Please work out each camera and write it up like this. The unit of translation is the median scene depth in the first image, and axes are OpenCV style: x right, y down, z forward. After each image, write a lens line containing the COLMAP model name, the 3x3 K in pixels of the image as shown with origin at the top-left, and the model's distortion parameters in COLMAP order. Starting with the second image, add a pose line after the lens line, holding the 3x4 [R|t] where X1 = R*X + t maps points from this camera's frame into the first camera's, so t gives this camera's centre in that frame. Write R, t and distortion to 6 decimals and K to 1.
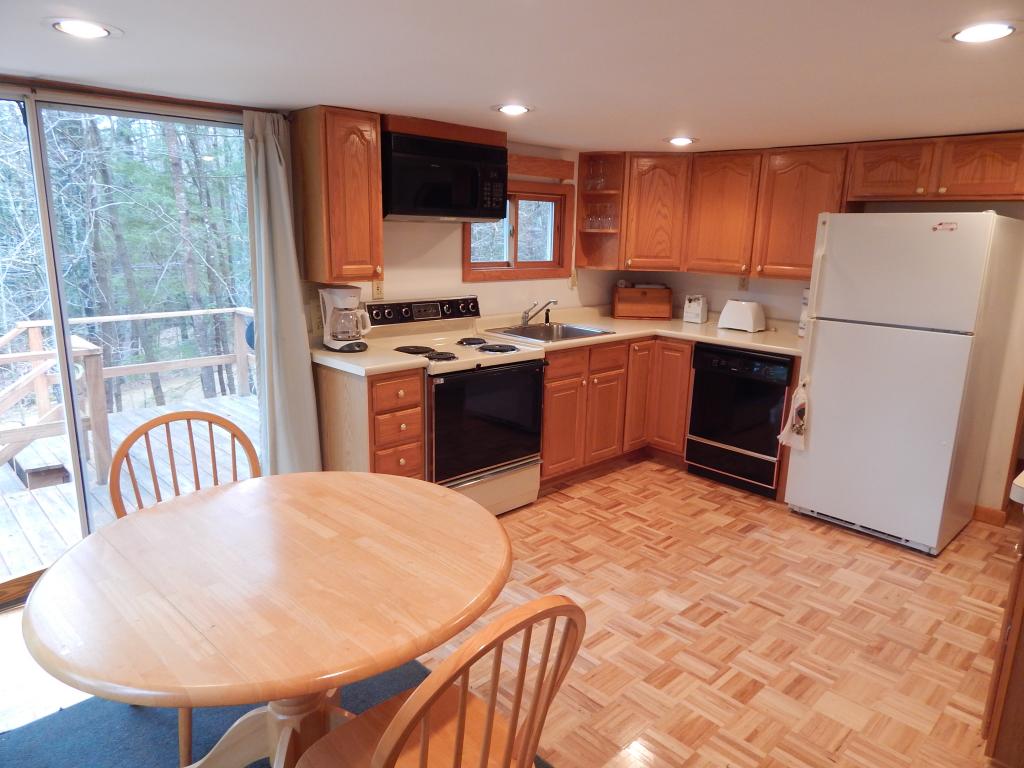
lens RADIAL K [[668.2, 0, 515.4], [0, 668.2, 377.0], [0, 0, 1]] dist [0.008561, -0.011272]
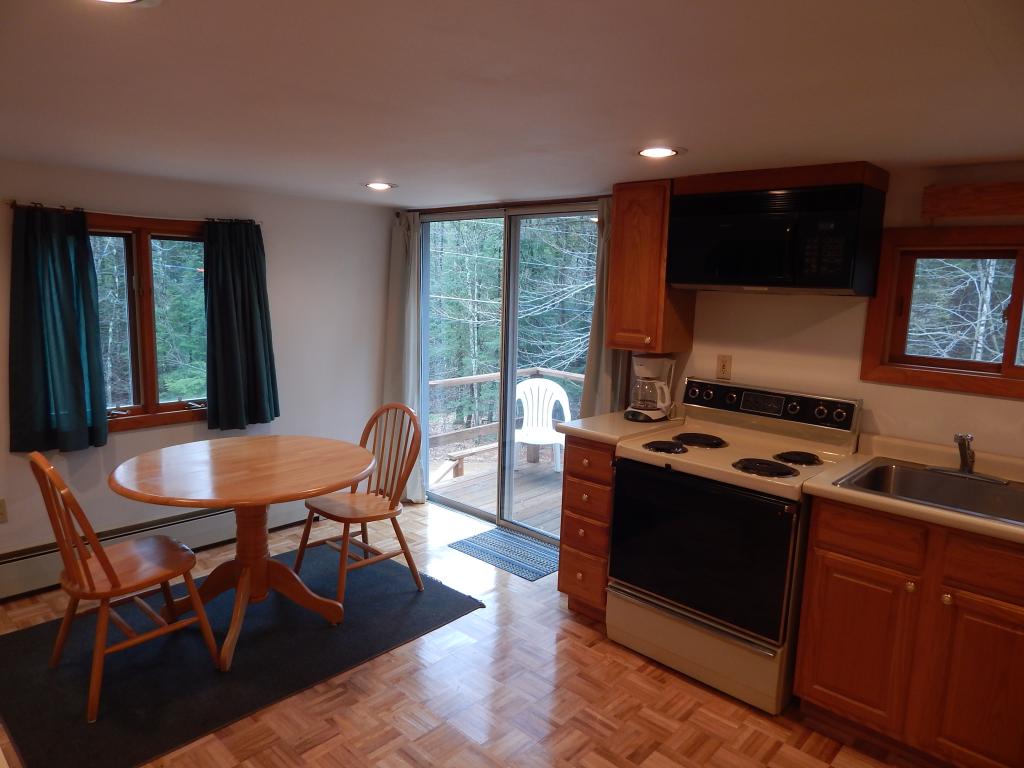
lens RADIAL K [[668.2, 0, 519.3], [0, 668.2, 384.4], [0, 0, 1]] dist [0.008561, -0.011272]
pose [[0.065365, 0.135199, -0.988660, 0.709998], [-0.244290, 0.962798, 0.115511, -0.160169], [0.967497, 0.233969, 0.095961, 0.722709]]
